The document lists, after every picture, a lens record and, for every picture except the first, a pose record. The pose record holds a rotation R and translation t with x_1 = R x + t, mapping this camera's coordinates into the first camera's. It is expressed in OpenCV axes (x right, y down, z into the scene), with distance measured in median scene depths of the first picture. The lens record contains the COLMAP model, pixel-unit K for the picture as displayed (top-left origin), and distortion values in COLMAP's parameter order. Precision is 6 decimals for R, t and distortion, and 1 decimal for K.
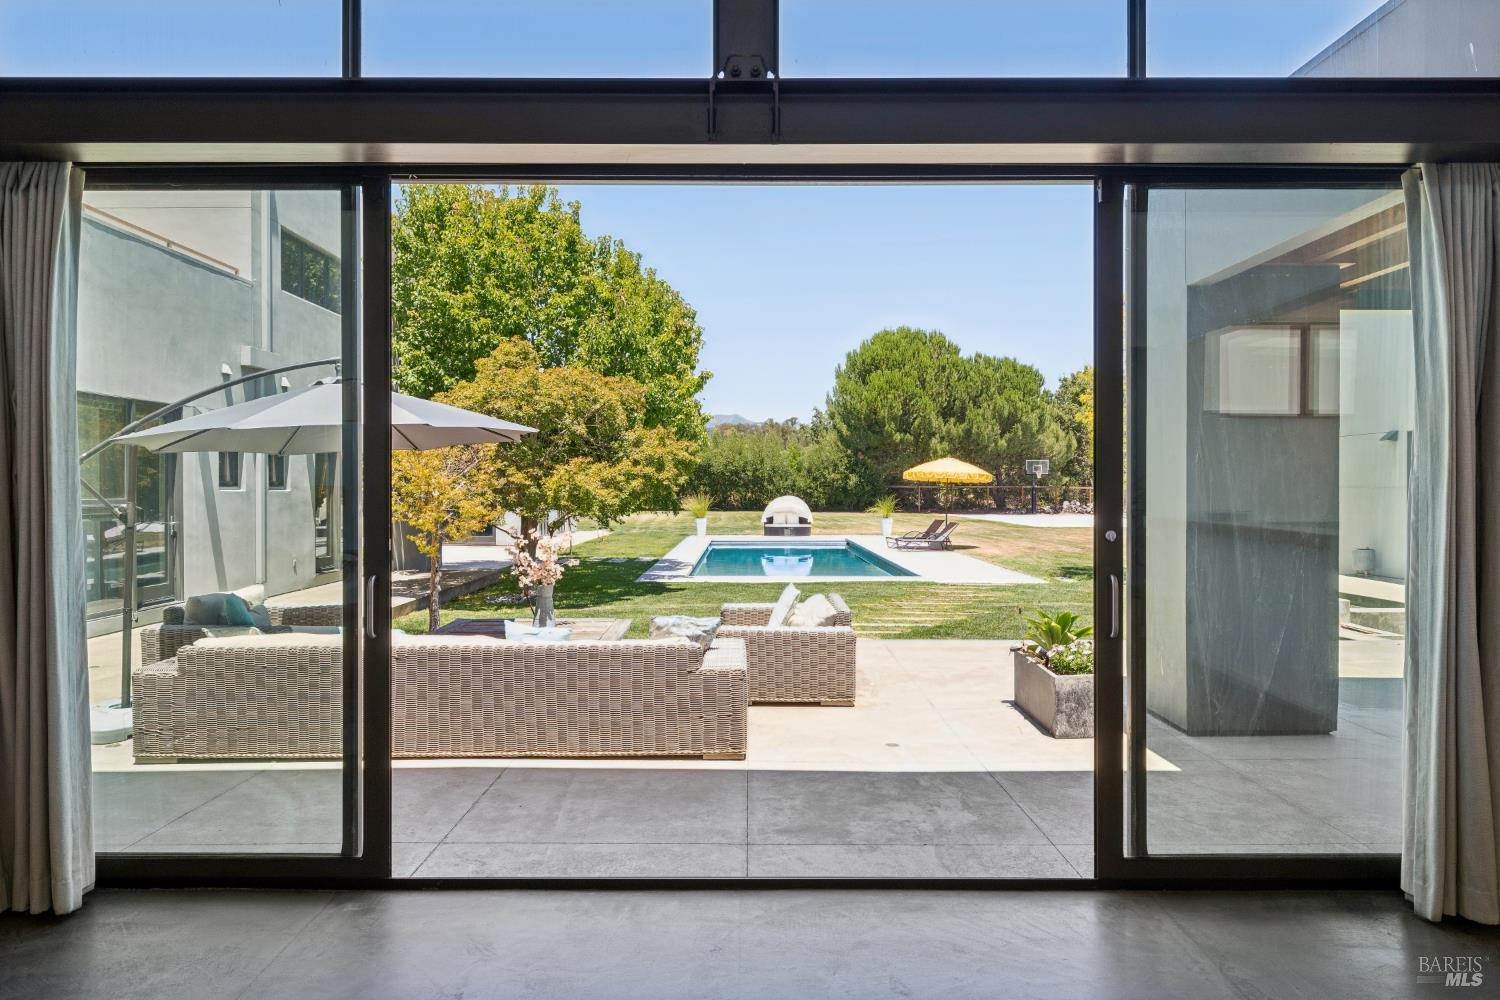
lens RADIAL K [[963.2, 0, 749.5], [0, 963.2, 493.3], [0, 0, 1]] dist [-0.003968, 0.002468]
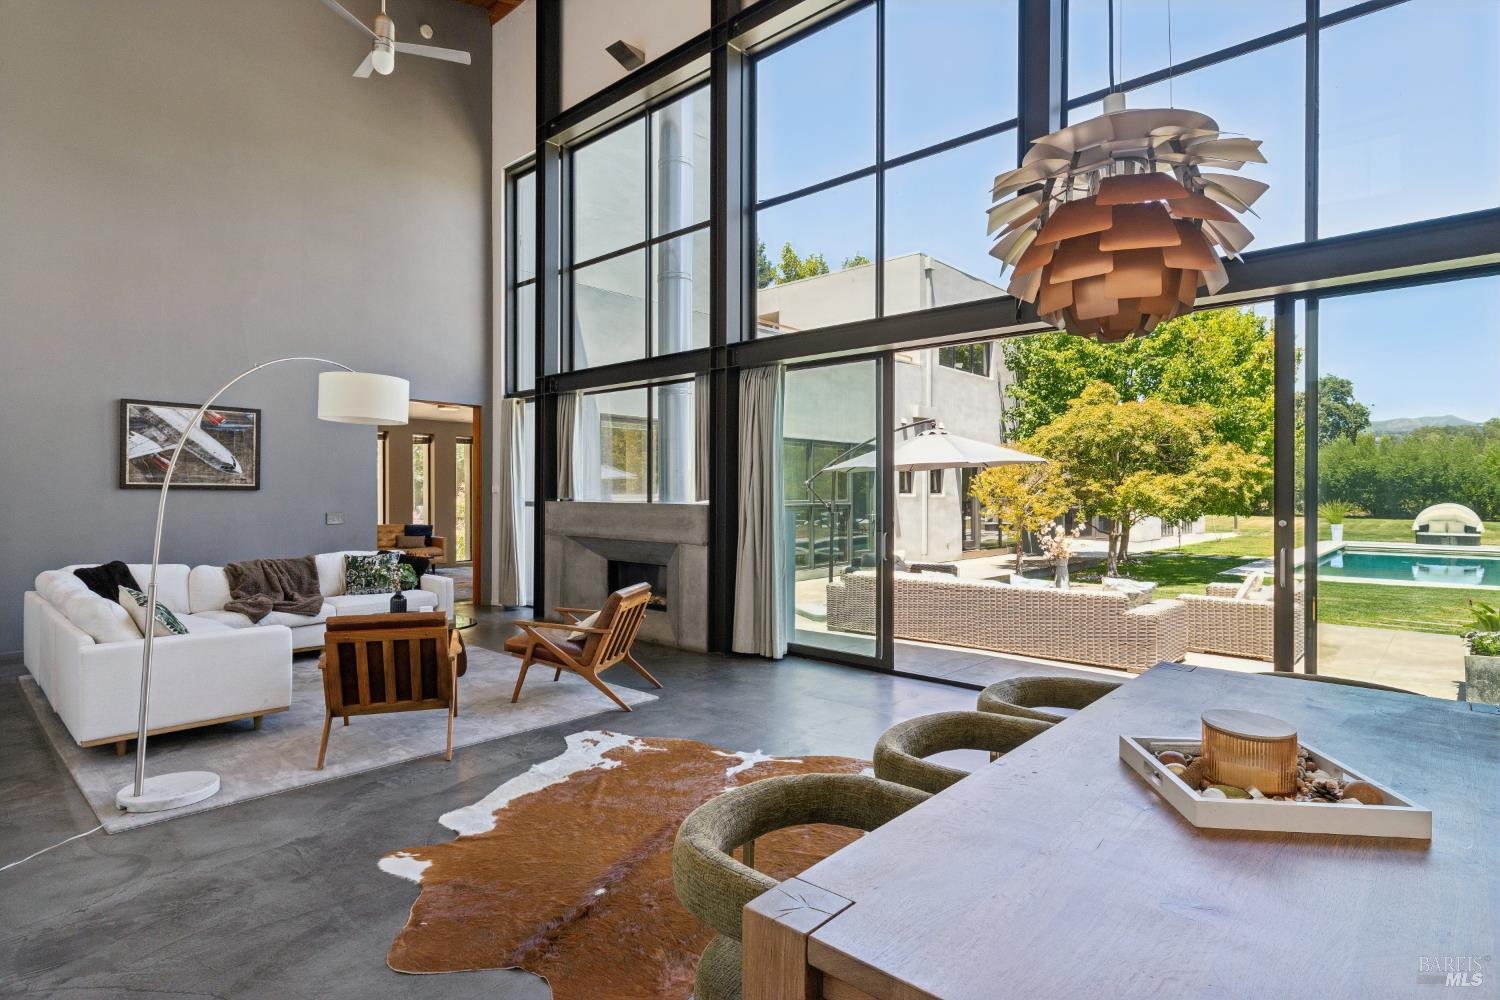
lens RADIAL K [[773.2, 0, 750.7], [0, 773.2, 498.9], [0, 0, 1]] dist [0.001479, -0.003177]
pose [[0.735635, 0.005139, -0.677359, 0.108417], [-0.005327, 0.999984, 0.001800, 0.001324], [0.677357, 0.002284, 0.735651, -0.096377]]
